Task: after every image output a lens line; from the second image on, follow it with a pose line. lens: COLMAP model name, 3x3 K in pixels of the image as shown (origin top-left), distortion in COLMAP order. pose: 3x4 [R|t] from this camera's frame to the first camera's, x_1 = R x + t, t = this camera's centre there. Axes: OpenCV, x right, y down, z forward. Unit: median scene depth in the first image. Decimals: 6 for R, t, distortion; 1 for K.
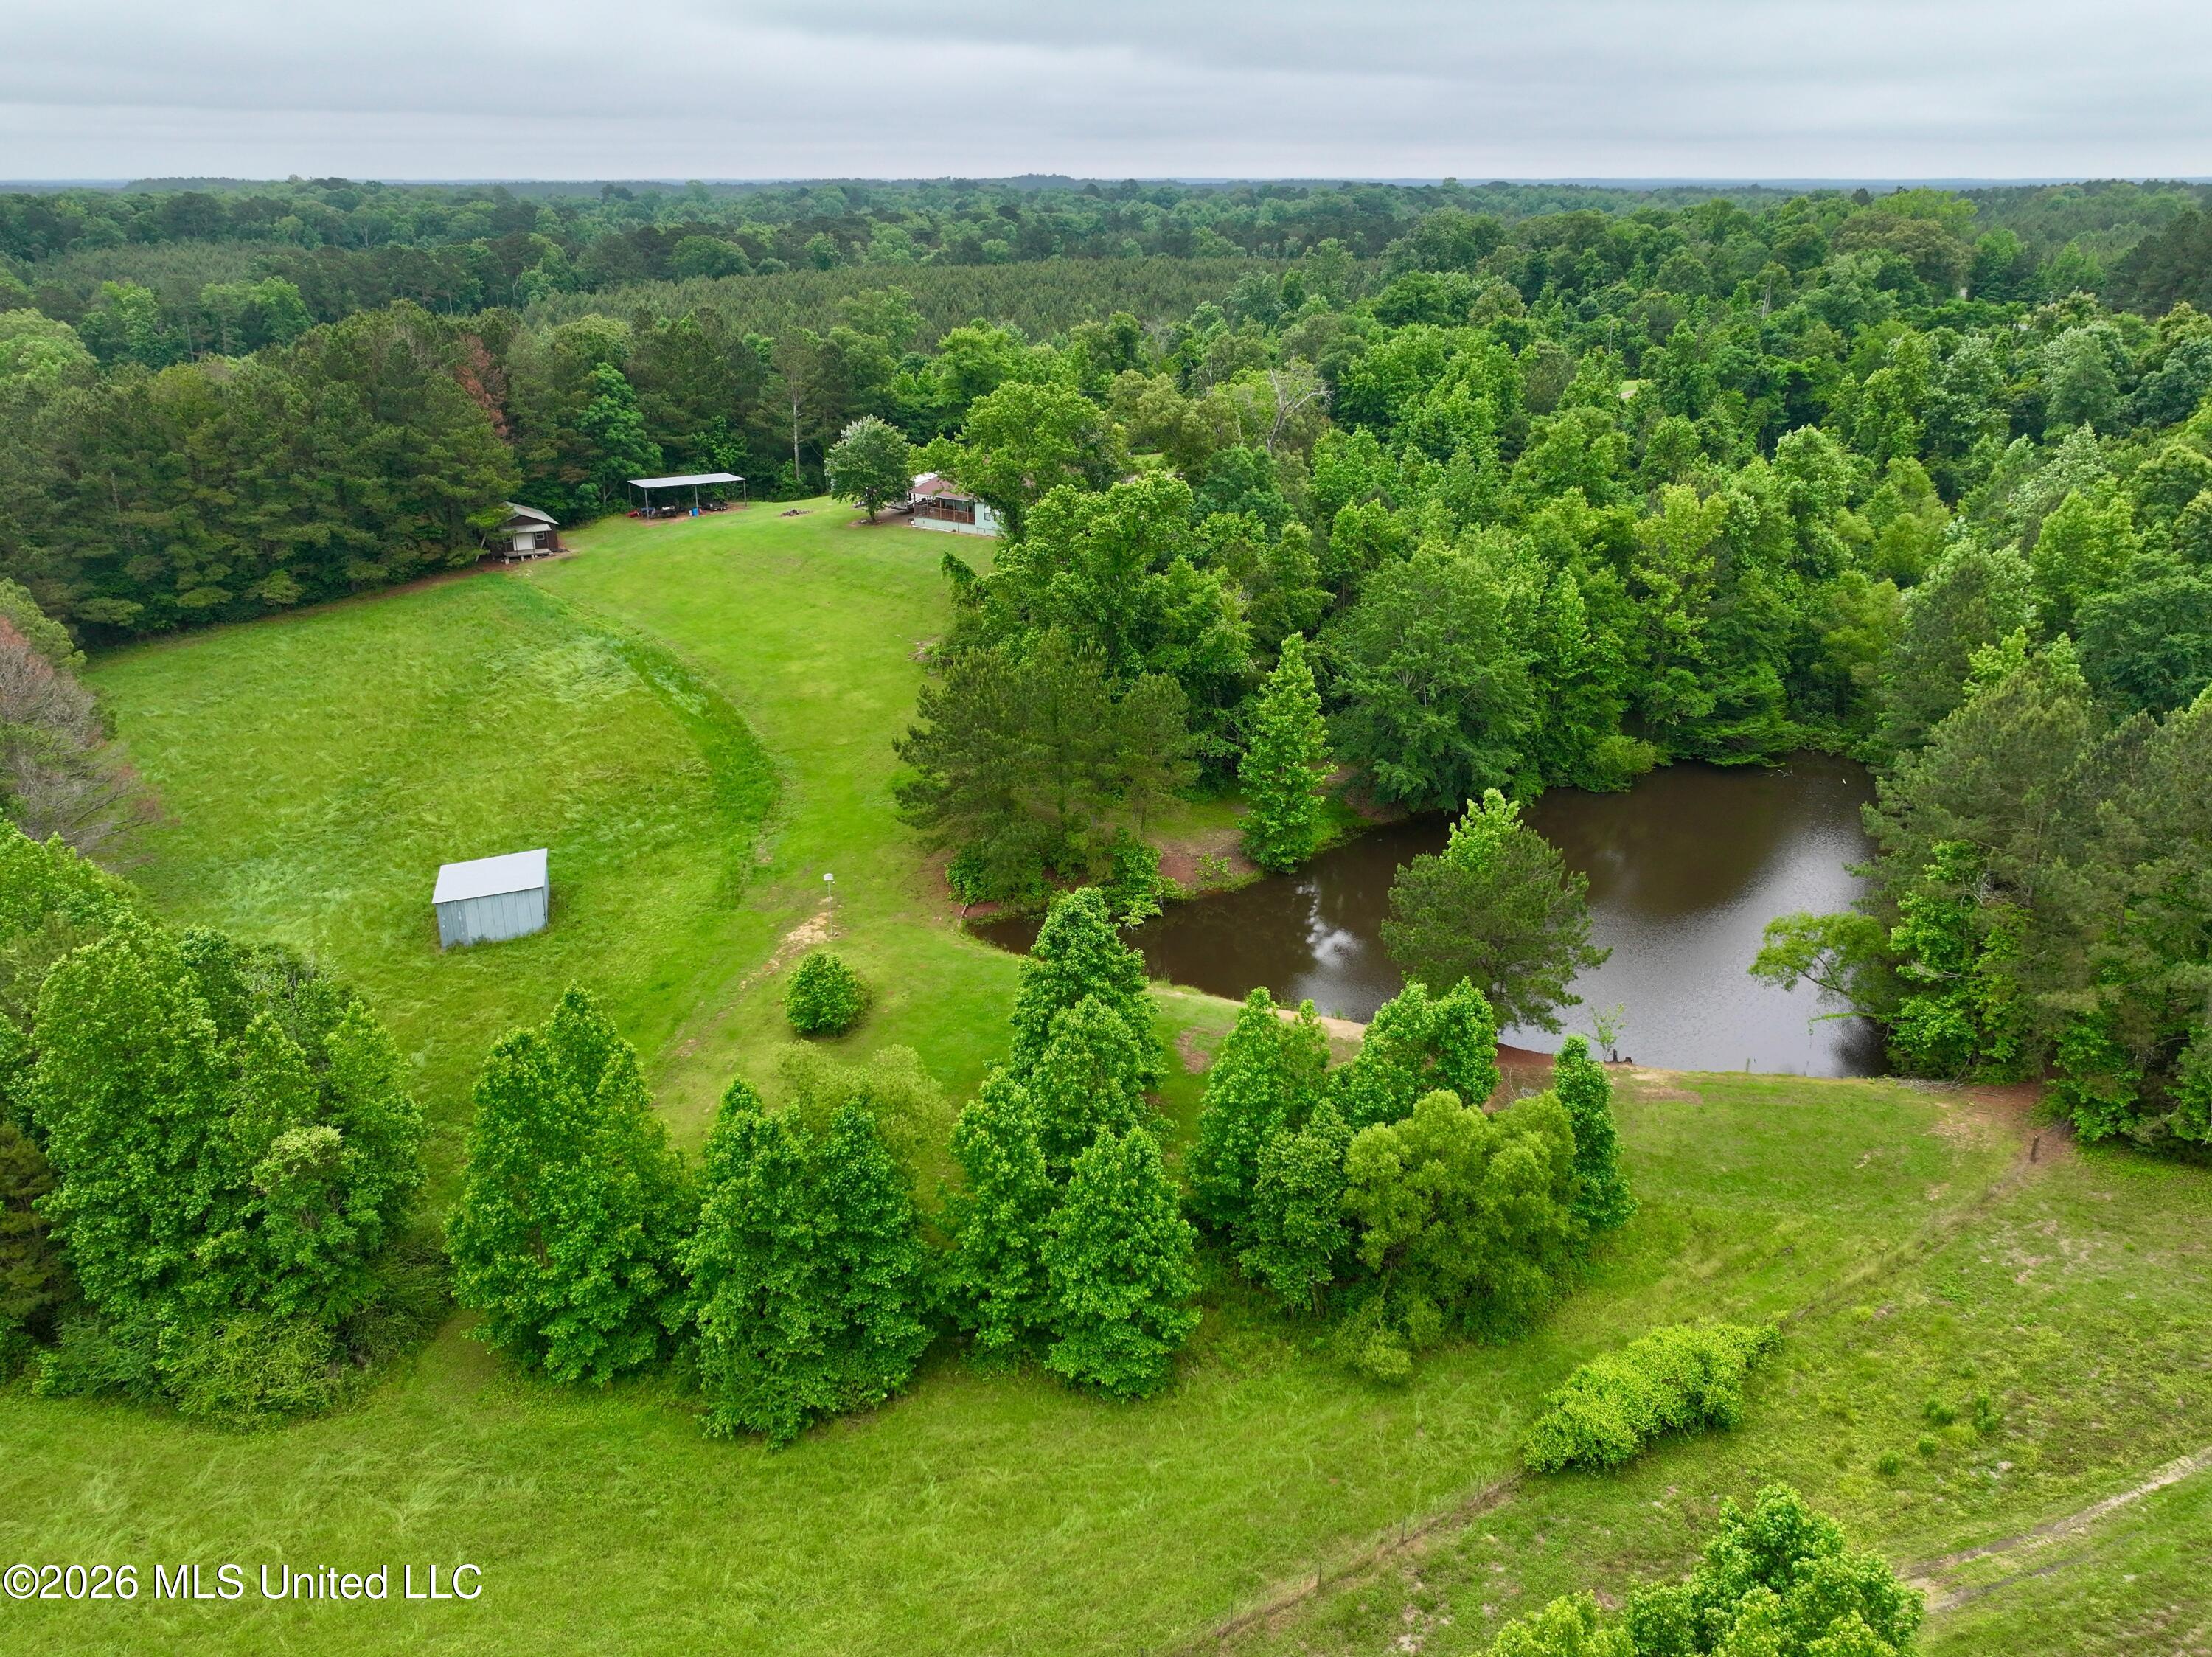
lens RADIAL K [[1784.5, 0, 1109.3], [0, 1784.5, 820.4], [0, 0, 1]] dist [0.010173, -0.003793]
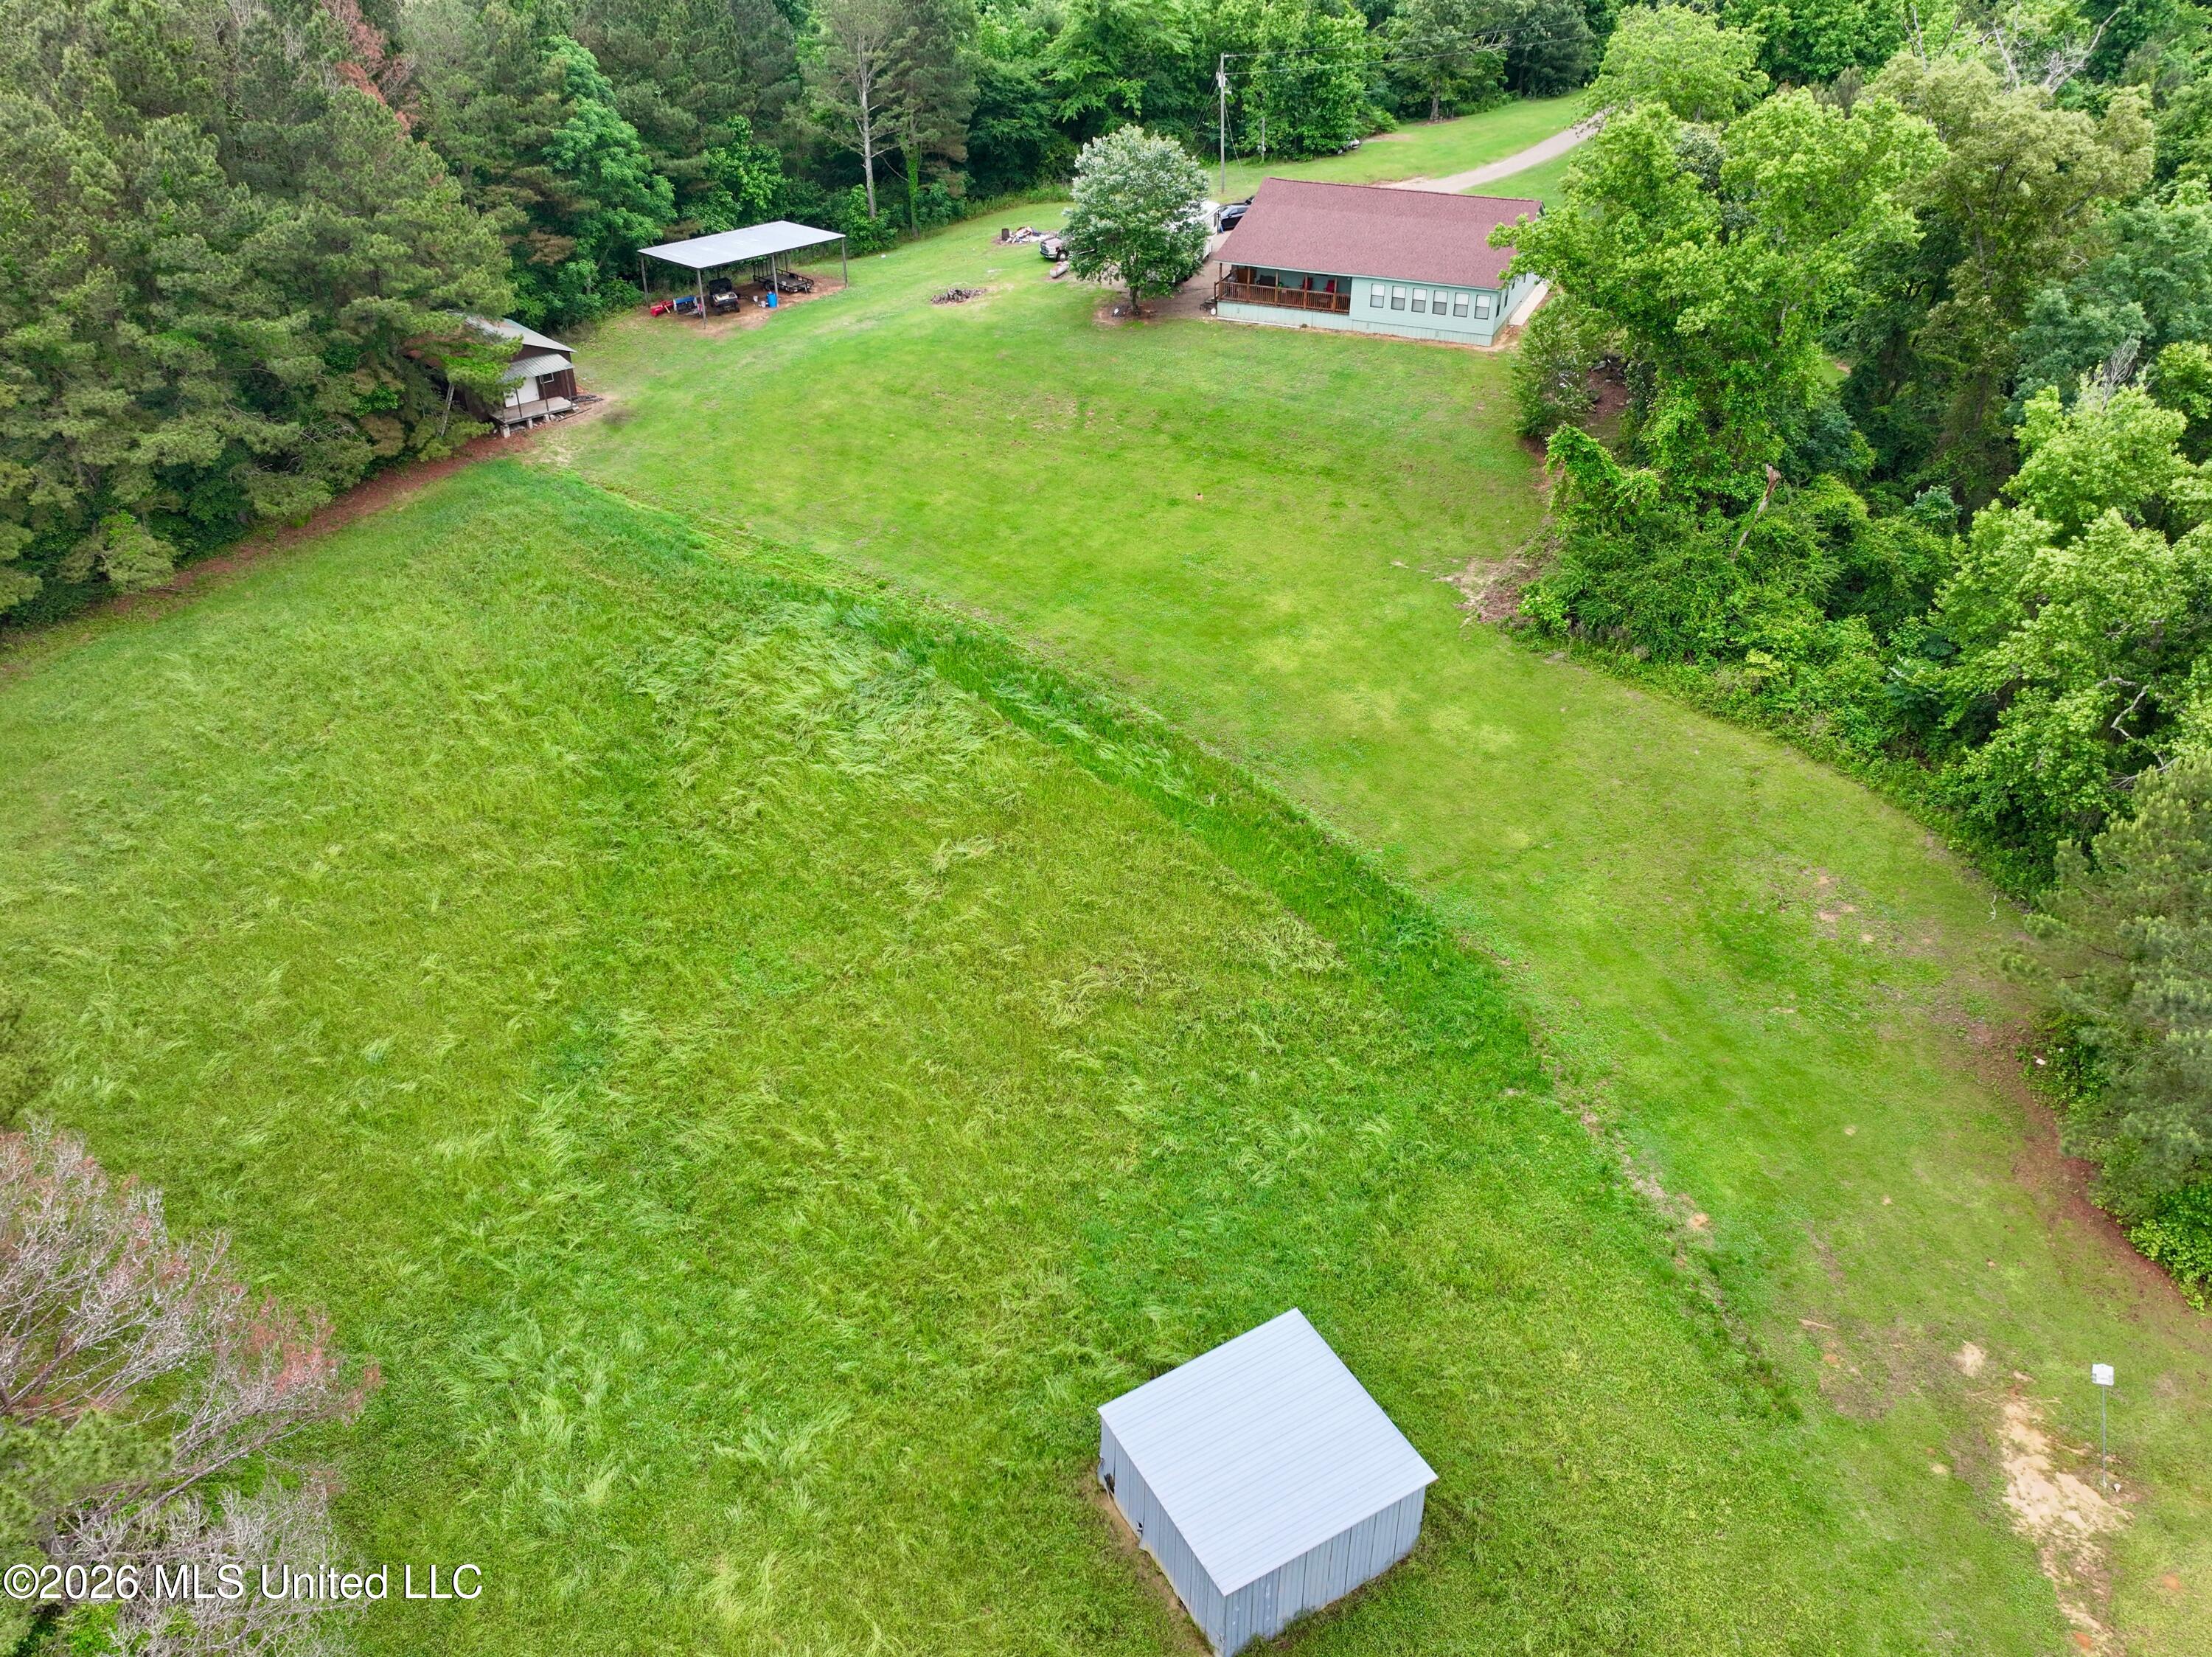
lens RADIAL K [[1784.5, 0, 1098.6], [0, 1784.5, 828.6], [0, 0, 1]] dist [0.010173, -0.003793]
pose [[0.970315, -0.132083, 0.202592, -0.299418], [0.085528, 0.970967, 0.223403, -0.139690], [-0.226217, -0.199444, 0.953440, 0.418780]]
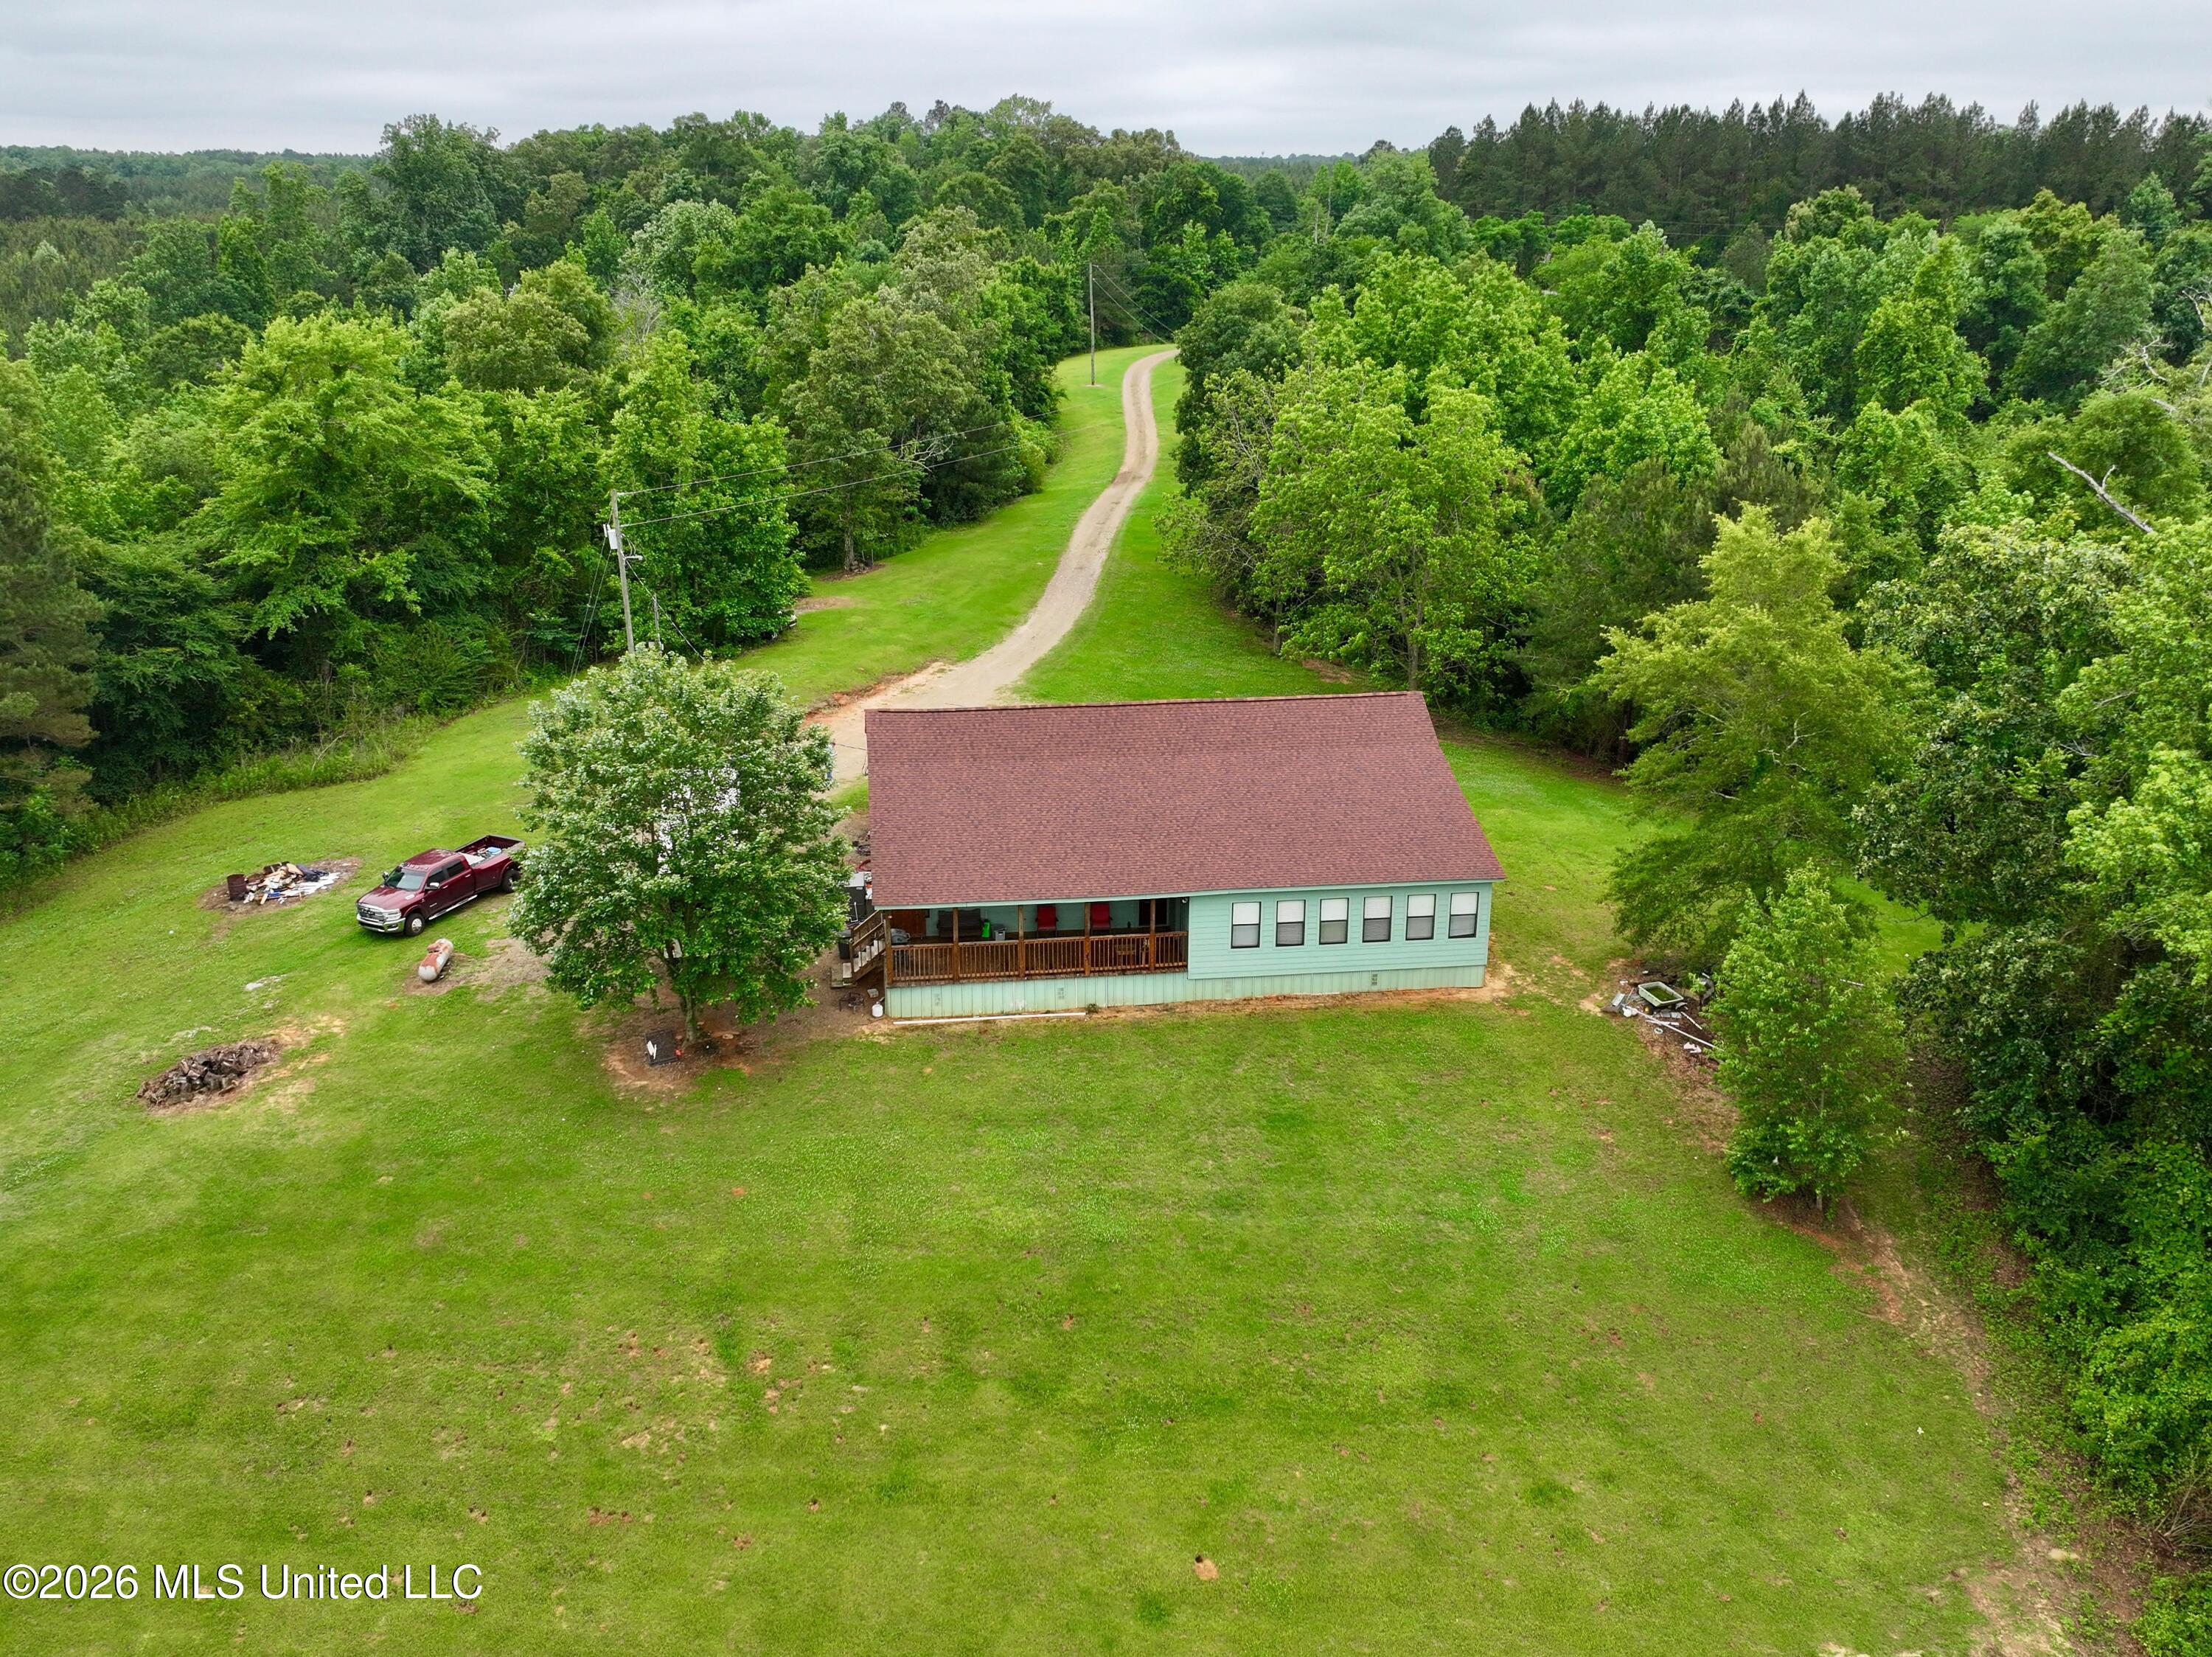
lens RADIAL K [[2012.8, 0, 1101.0], [0, 2012.8, 831.5], [0, 0, 1]] dist [0.009459, 0.000000]
pose [[0.720572, -0.219605, 0.657685, -0.285980], [0.235086, 0.969716, 0.066230, -0.210610], [-0.652311, 0.106889, 0.750376, 0.772471]]
